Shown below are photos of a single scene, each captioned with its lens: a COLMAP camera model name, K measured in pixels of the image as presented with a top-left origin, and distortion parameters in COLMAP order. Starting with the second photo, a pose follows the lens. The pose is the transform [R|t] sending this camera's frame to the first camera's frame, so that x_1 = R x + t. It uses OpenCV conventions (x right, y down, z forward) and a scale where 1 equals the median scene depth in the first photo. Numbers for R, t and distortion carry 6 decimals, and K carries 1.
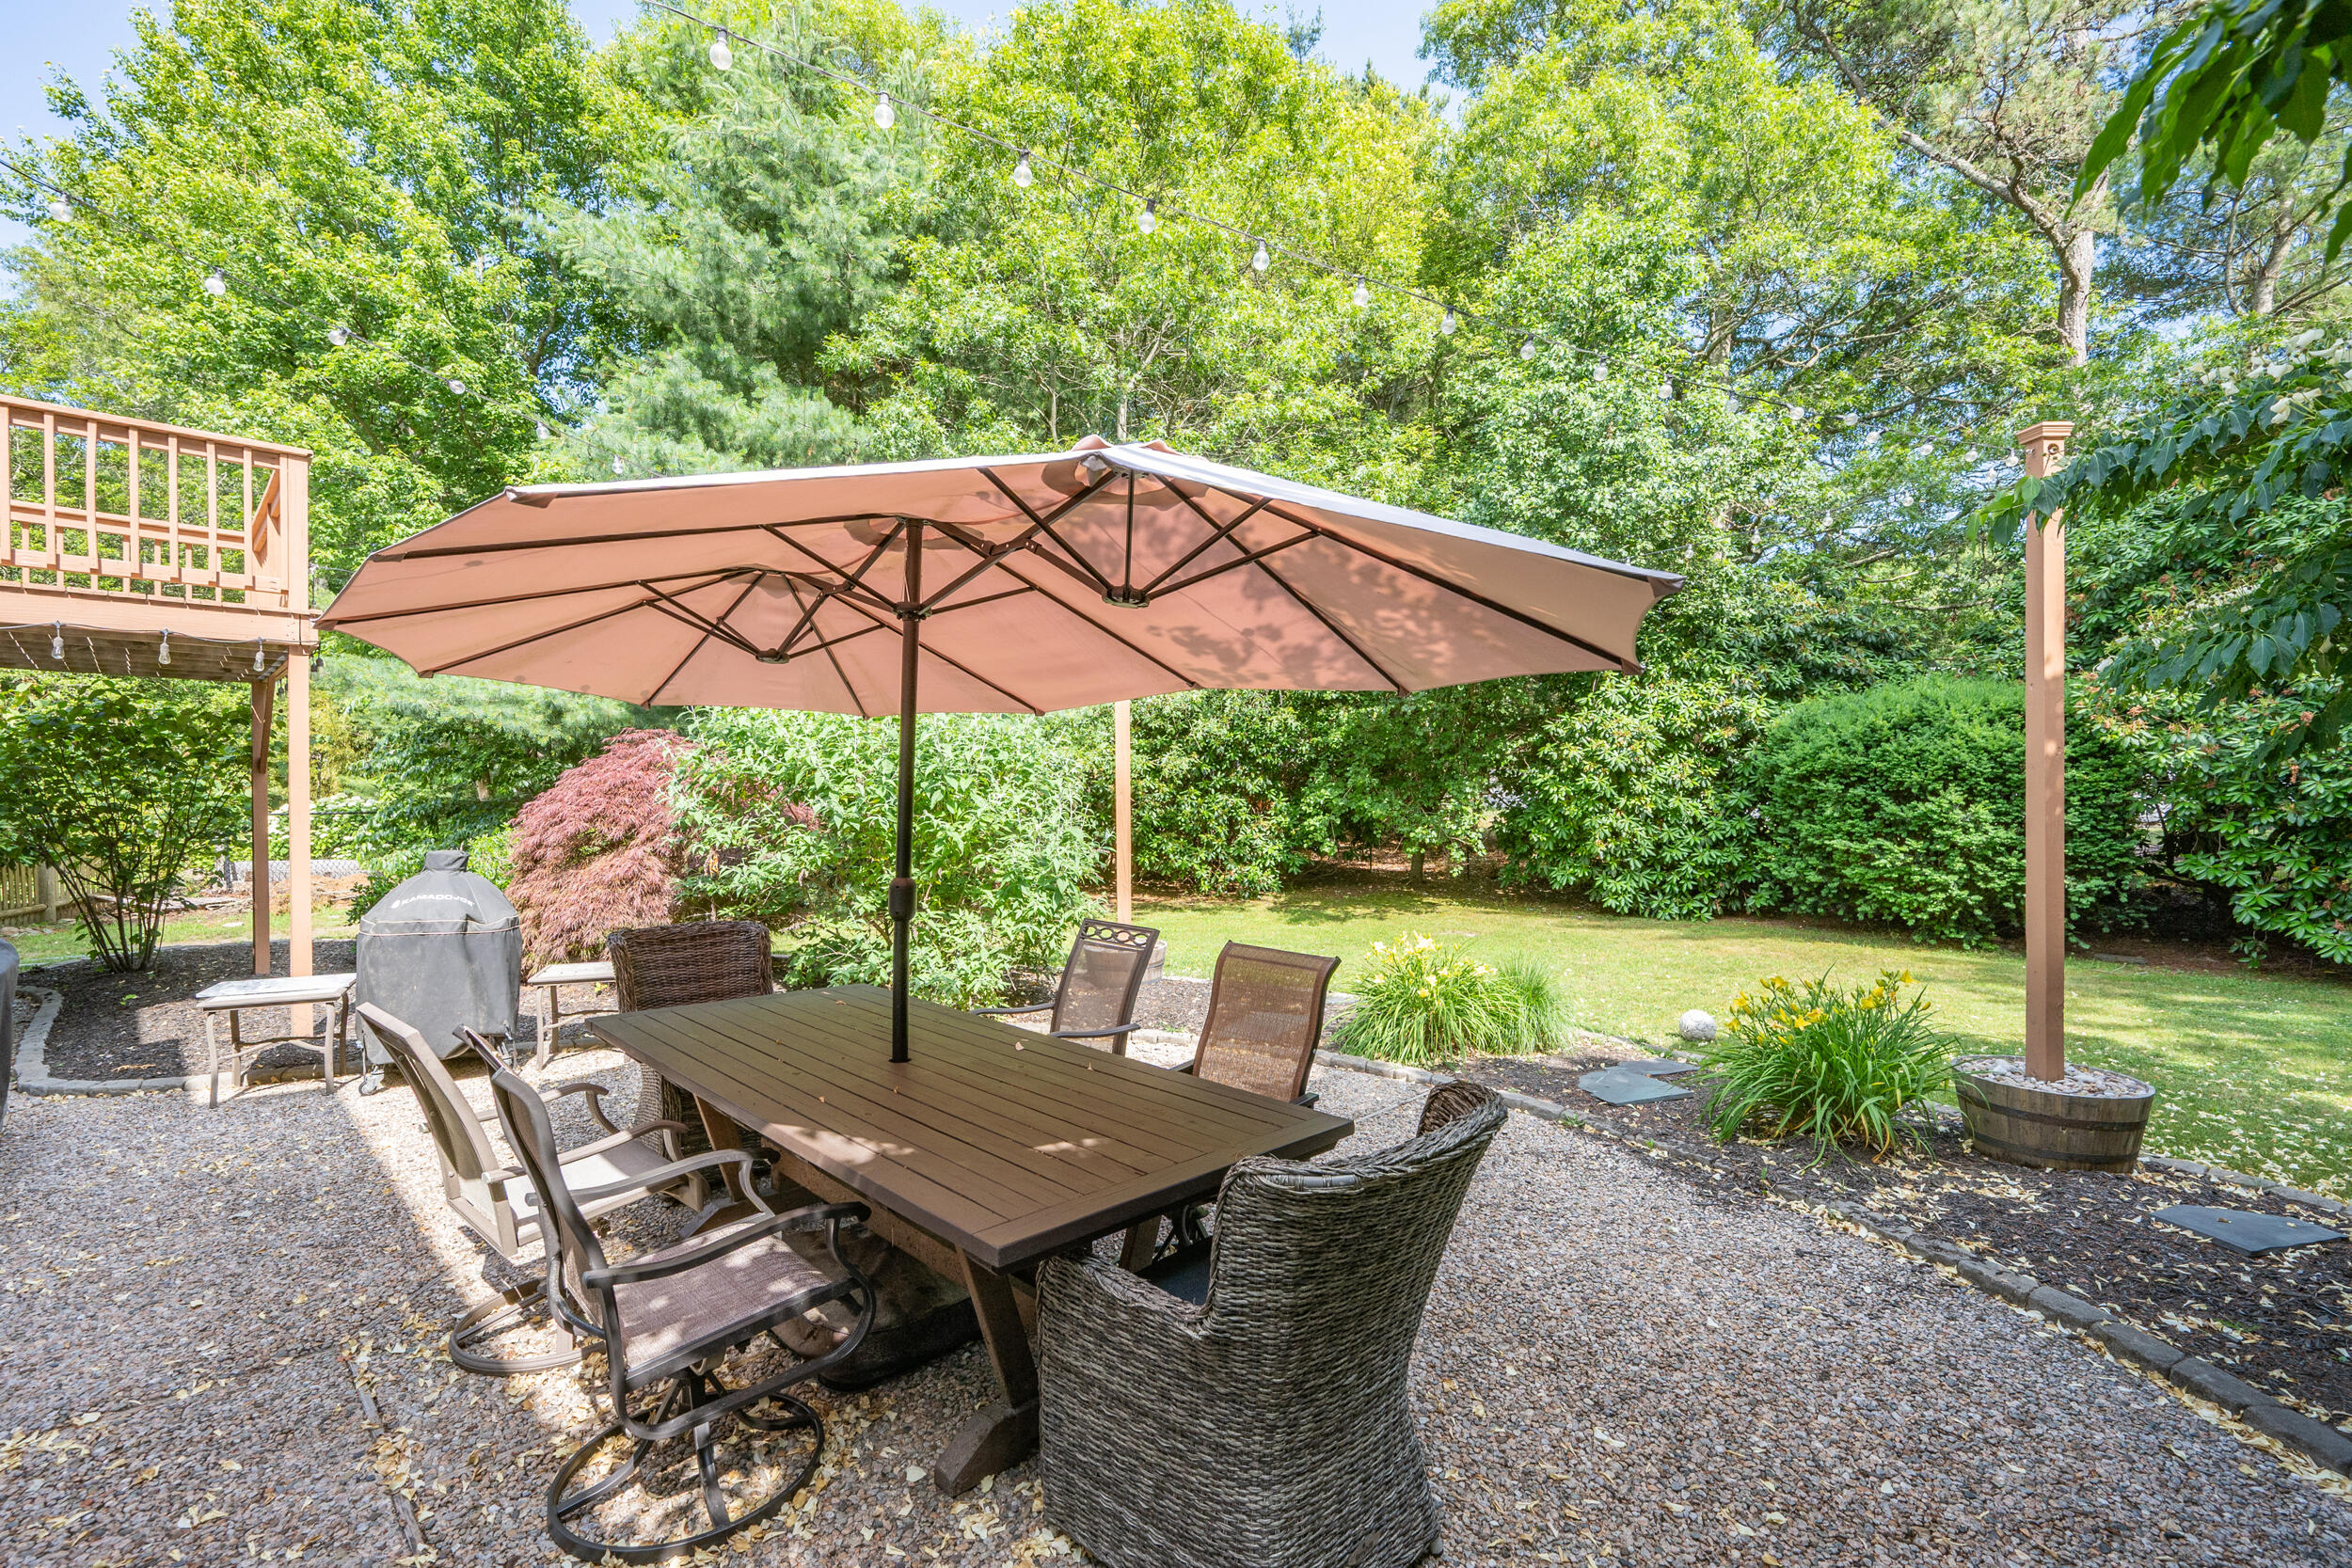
lens RADIAL K [[1009.9, 0, 1188.3], [0, 1009.9, 787.6], [0, 0, 1]] dist [0.011836, 0.000684]
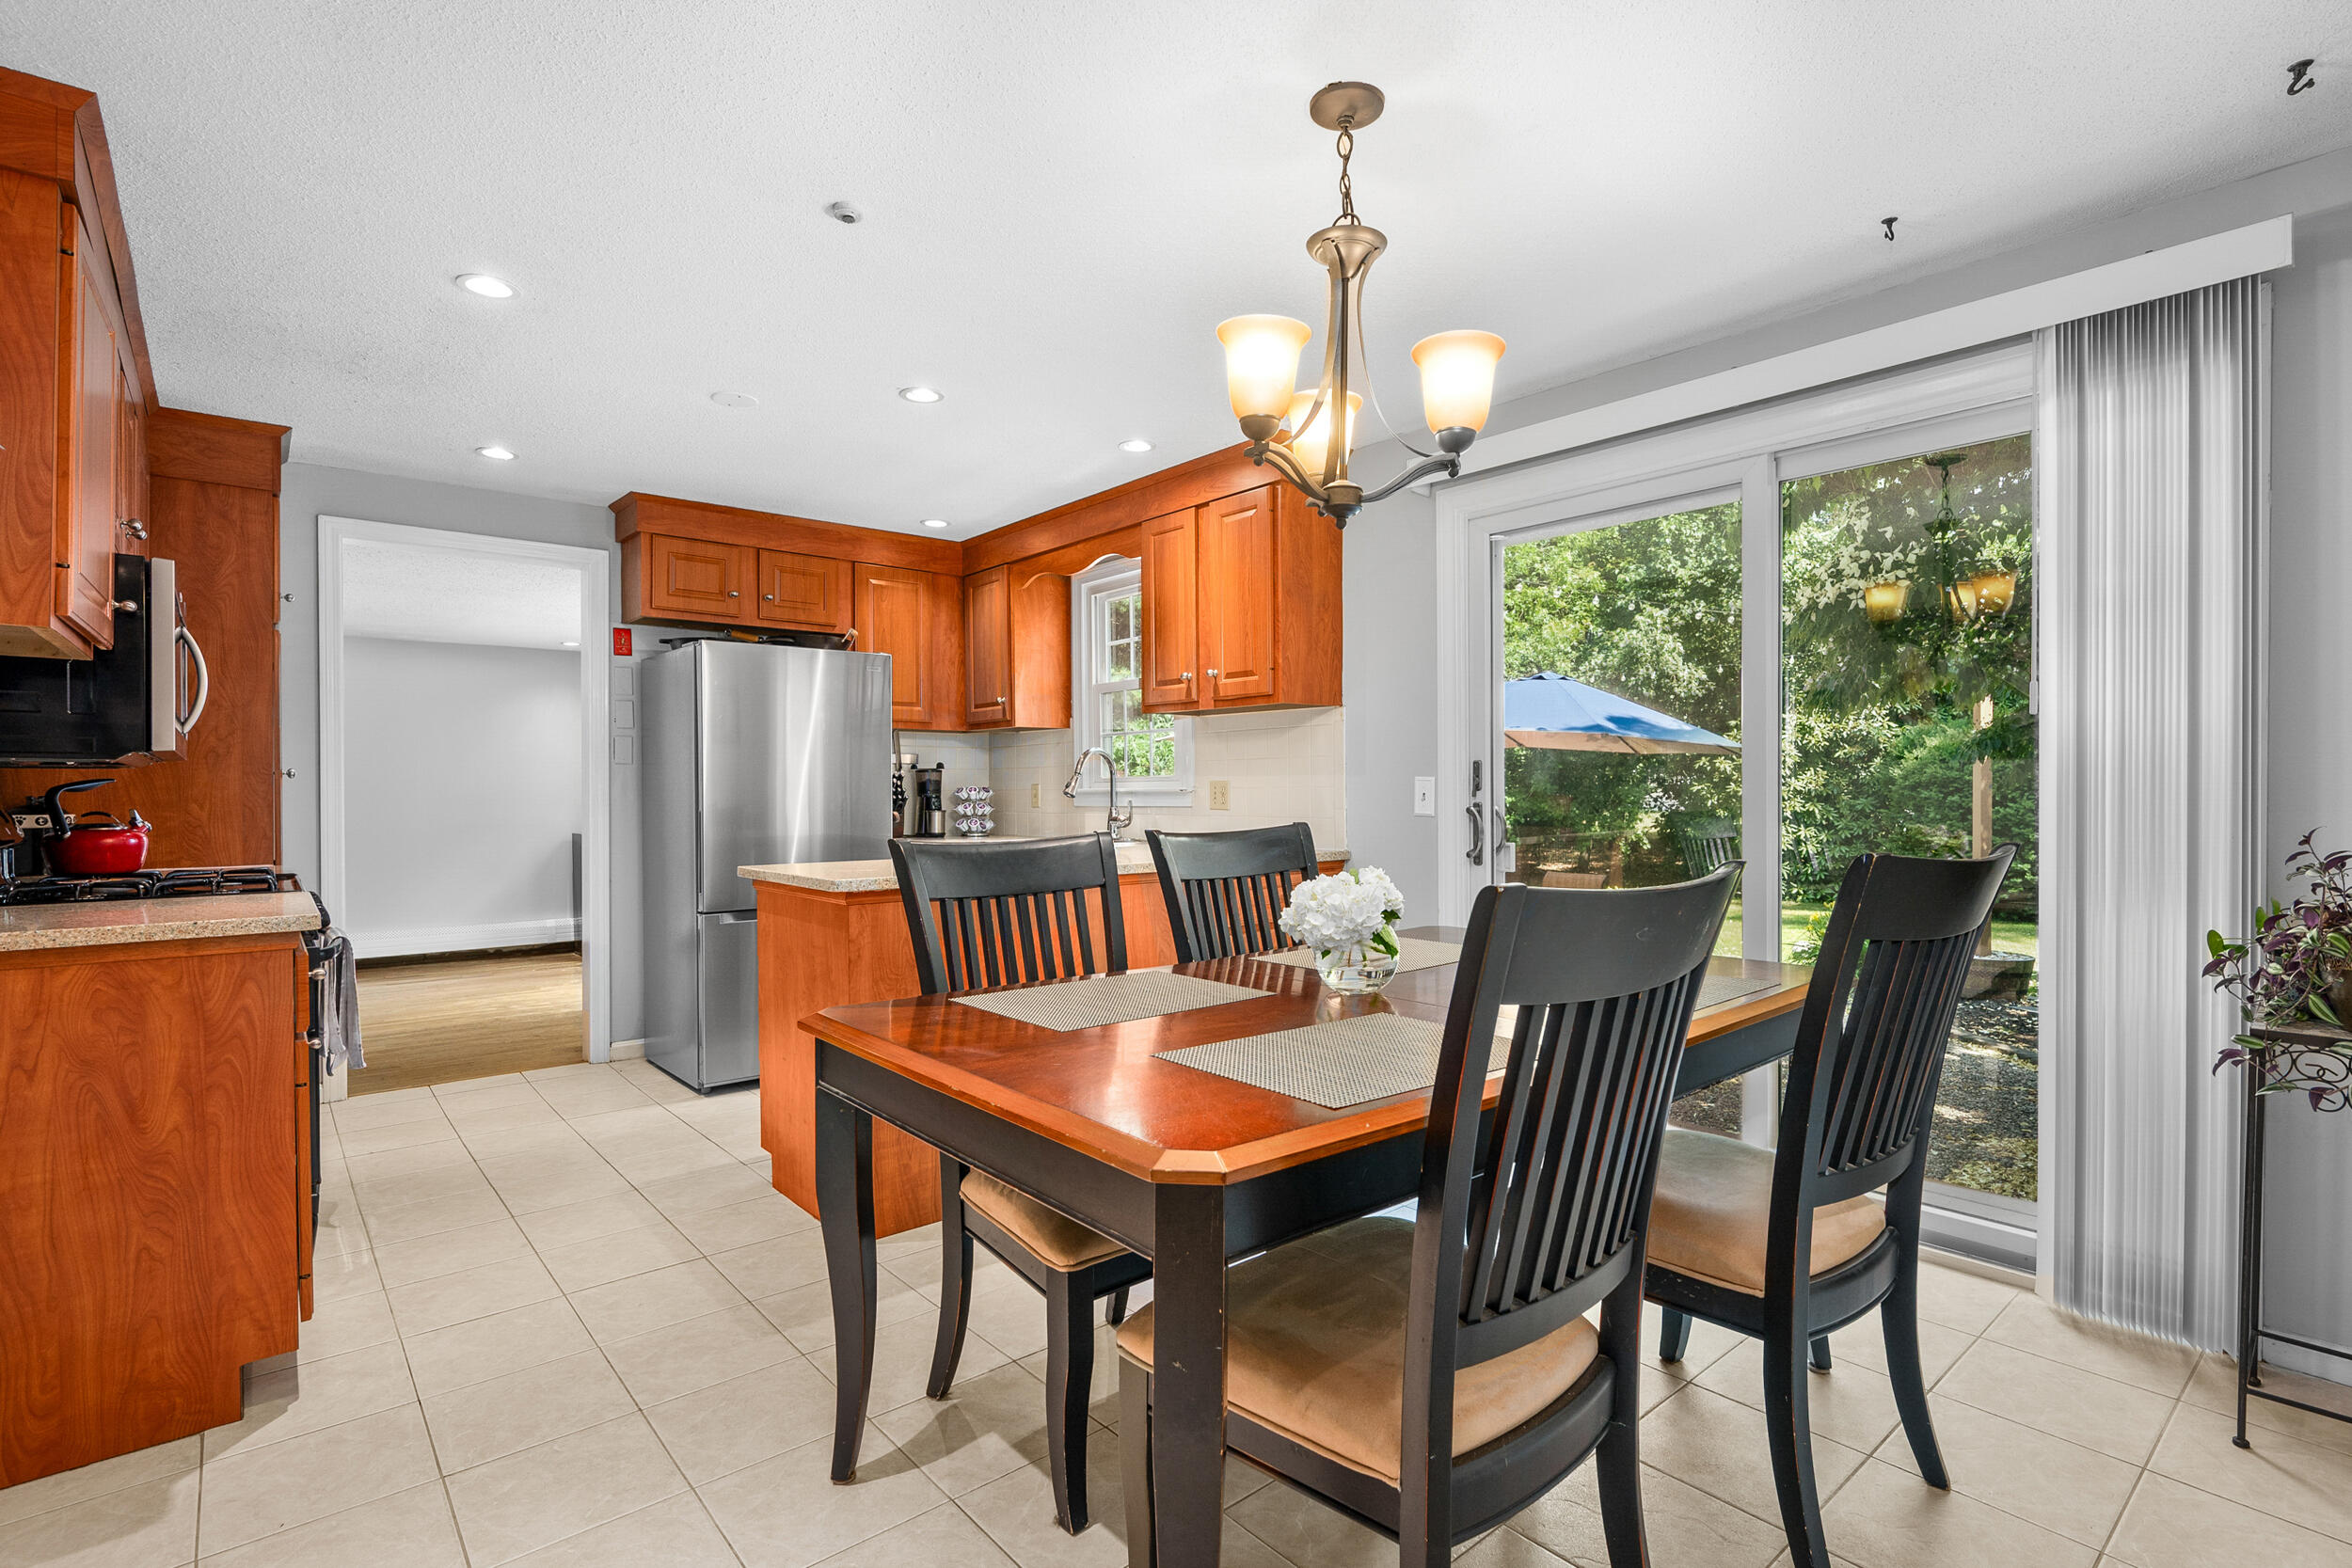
lens RADIAL K [[1115.6, 0, 1173.4], [0, 1115.6, 790.4], [0, 0, 1]] dist [0.002425, 0.000255]
pose [[0.995151, 0.010089, -0.097835, -0.159061], [-0.010396, 0.999943, -0.002621, 0.006429], [0.097803, 0.003625, 0.995199, -0.434196]]
